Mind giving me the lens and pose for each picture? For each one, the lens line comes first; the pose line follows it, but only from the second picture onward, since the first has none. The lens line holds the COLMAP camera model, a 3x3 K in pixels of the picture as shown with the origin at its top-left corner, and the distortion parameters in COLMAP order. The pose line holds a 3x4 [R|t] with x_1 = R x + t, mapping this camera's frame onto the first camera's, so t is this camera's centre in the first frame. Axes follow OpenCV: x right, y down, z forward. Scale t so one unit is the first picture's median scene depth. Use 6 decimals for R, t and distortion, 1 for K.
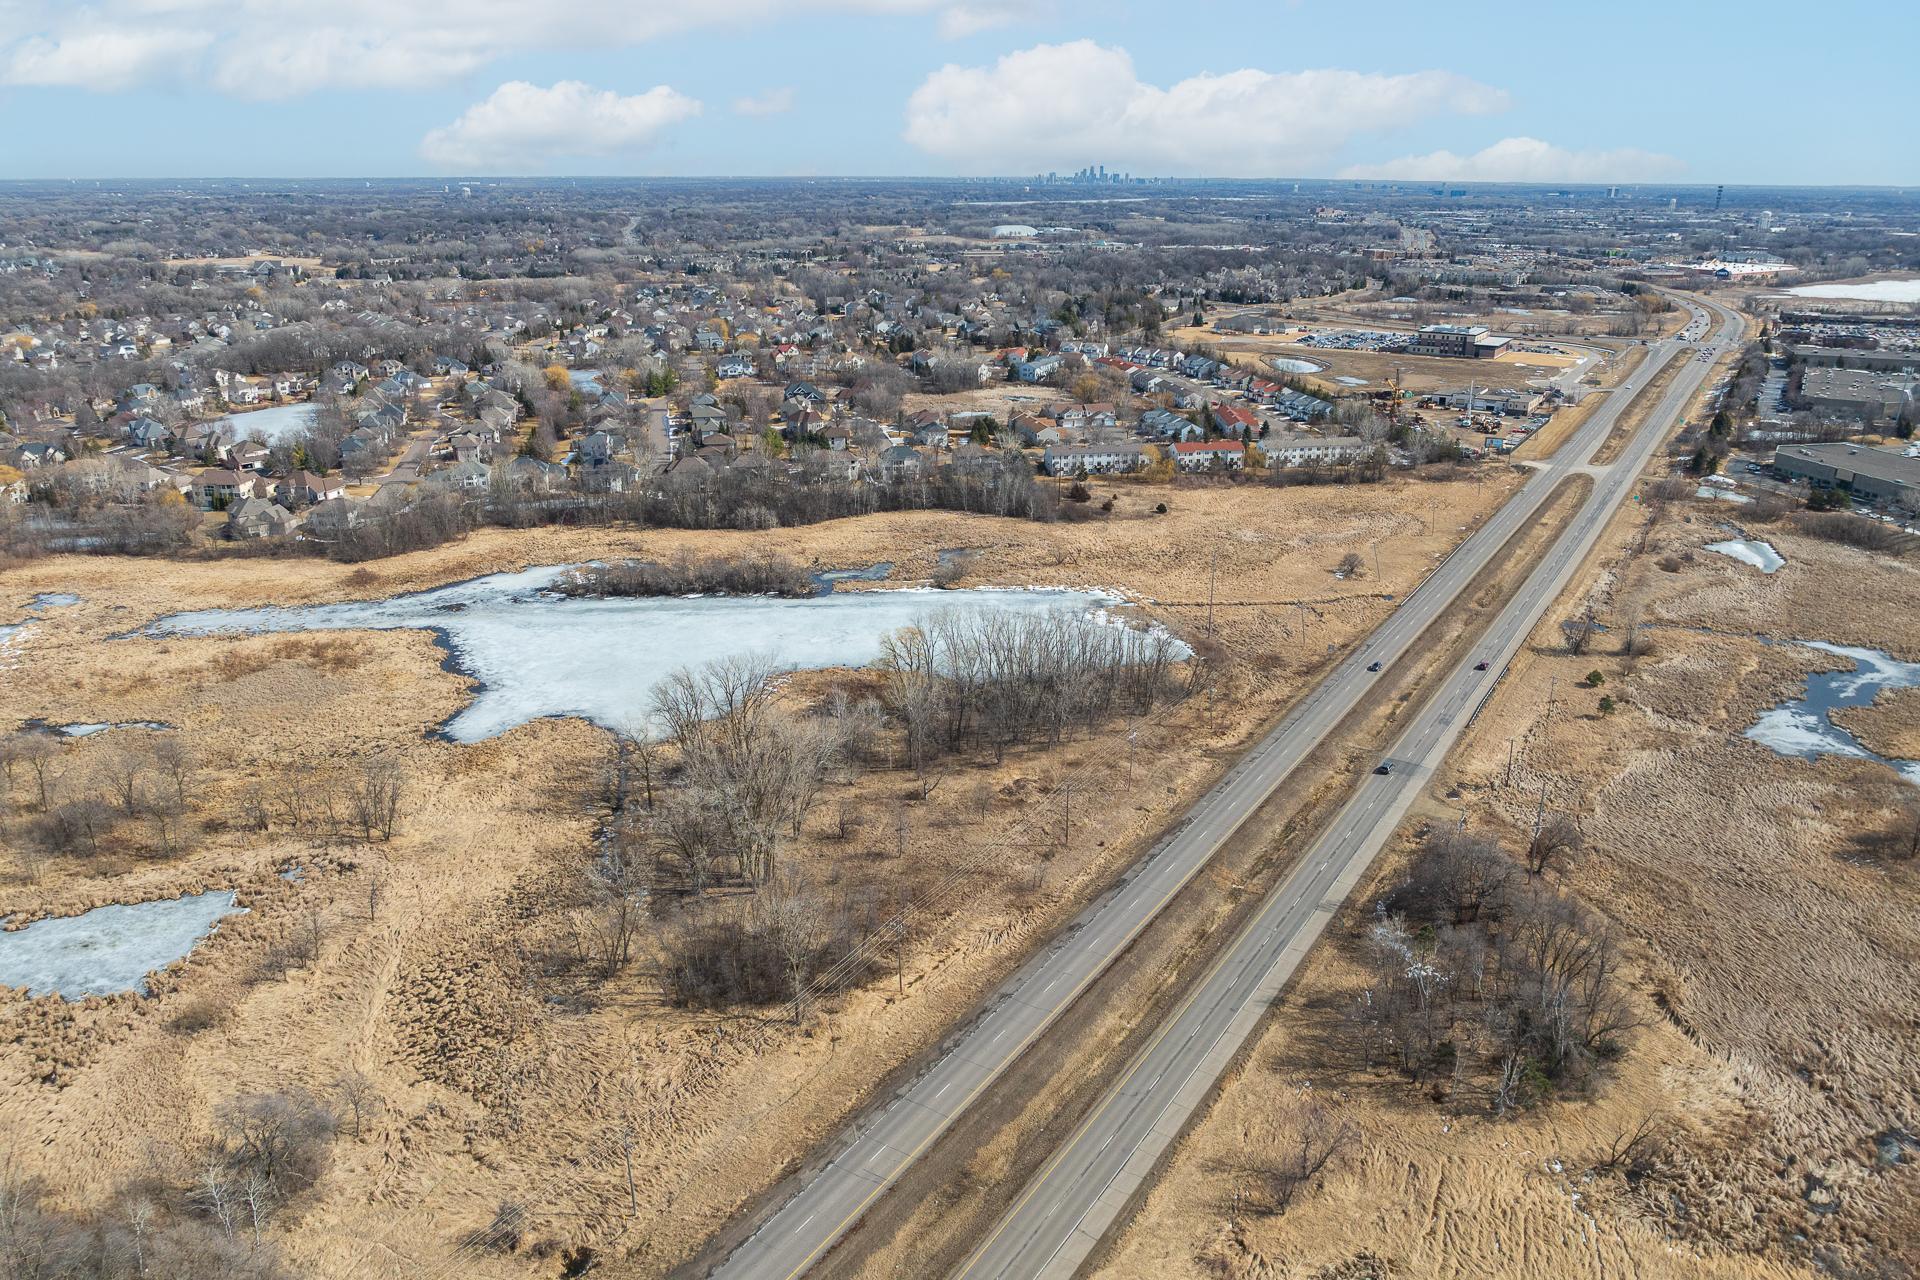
lens RADIAL K [[1352.4, 0, 963.8], [0, 1352.4, 646.0], [0, 0, 1]] dist [-0.031504, 0.016665]
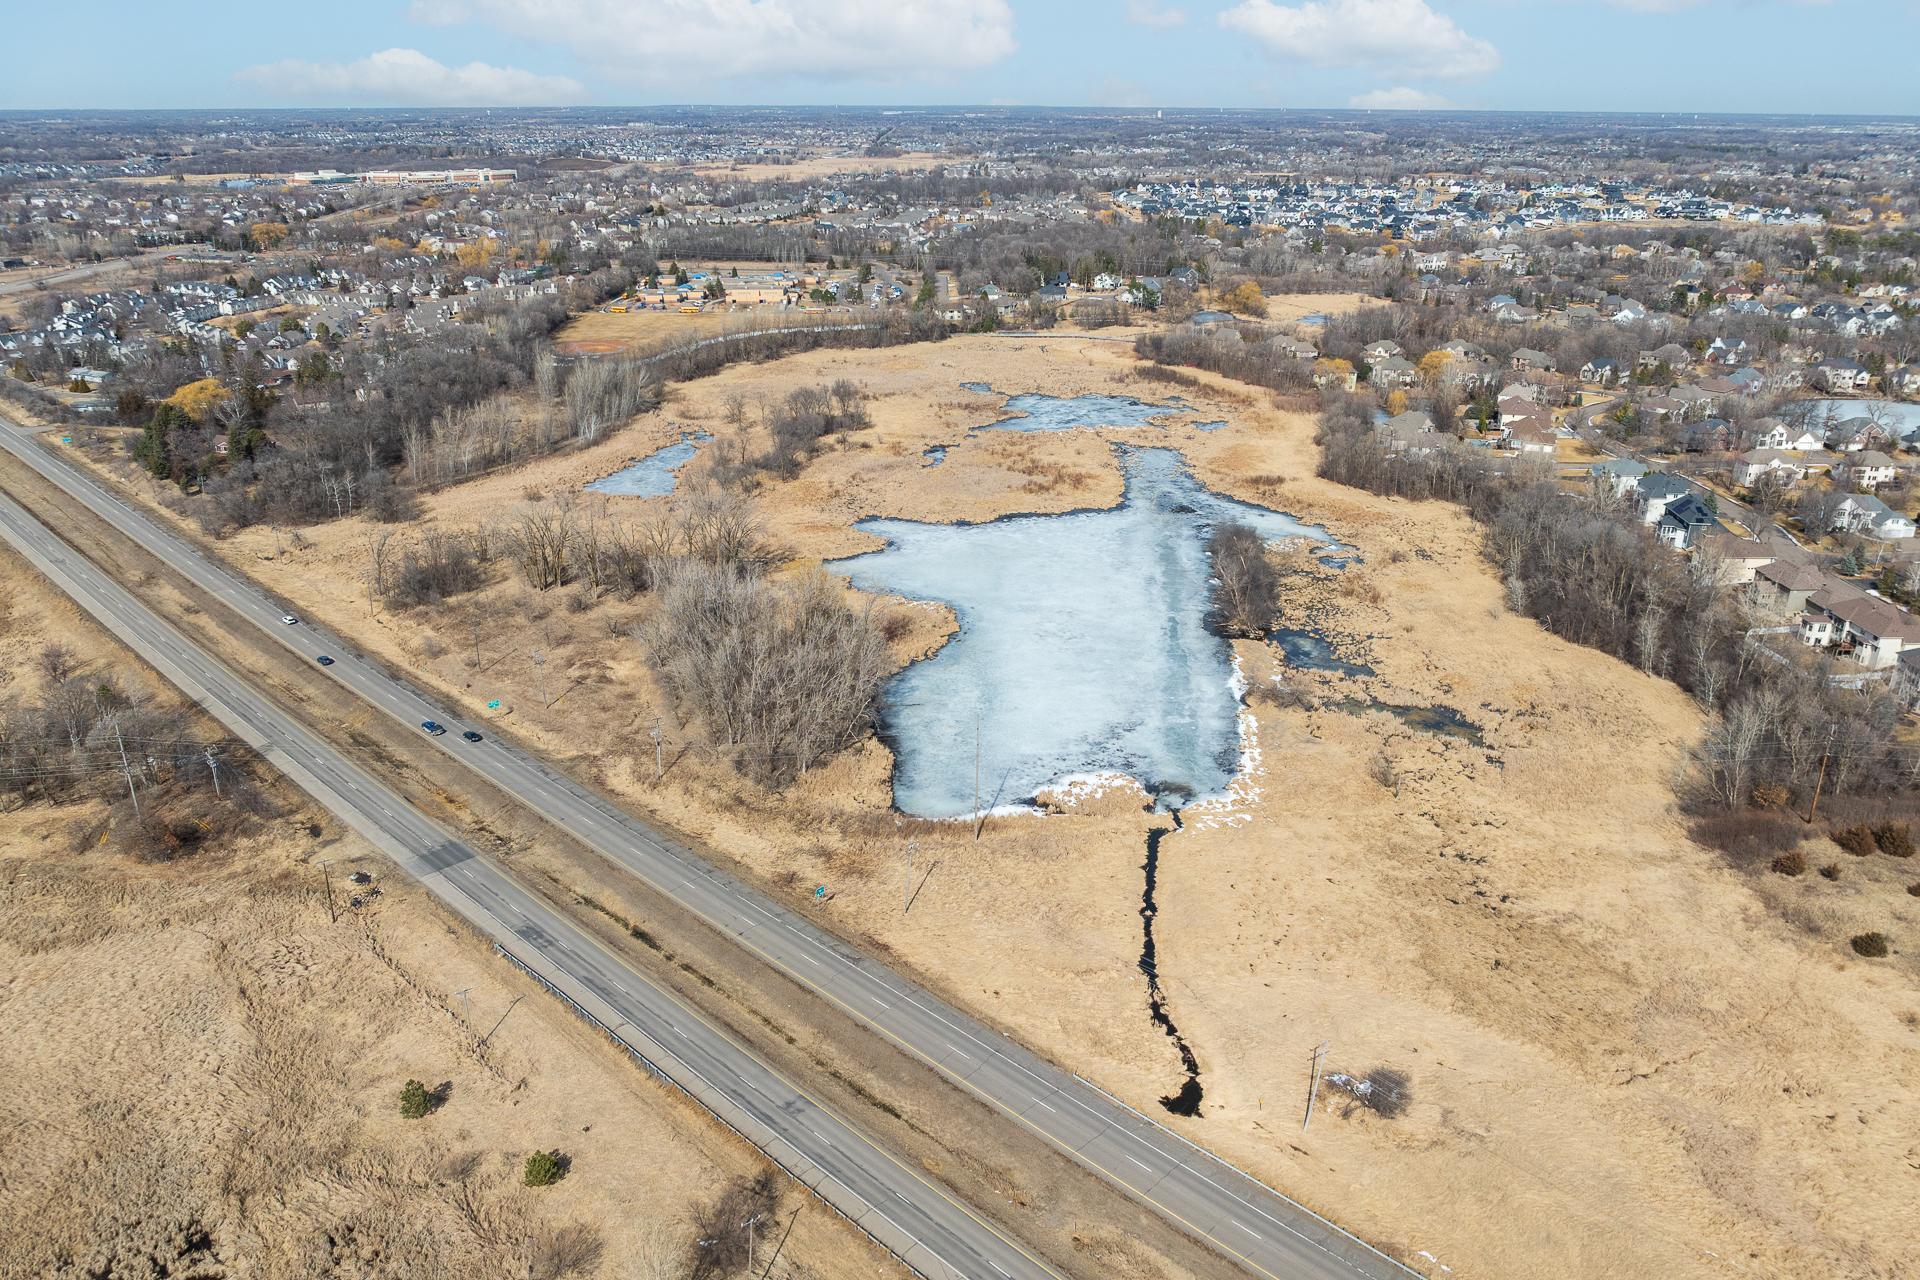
lens RADIAL K [[1352.4, 0, 962.2], [0, 1352.4, 639.9], [0, 0, 1]] dist [-0.031504, 0.016665]
pose [[-0.197346, 0.361239, -0.911351, 0.595393], [-0.330230, 0.850807, 0.408749, -0.282041], [0.923040, 0.381621, -0.048612, 0.802161]]
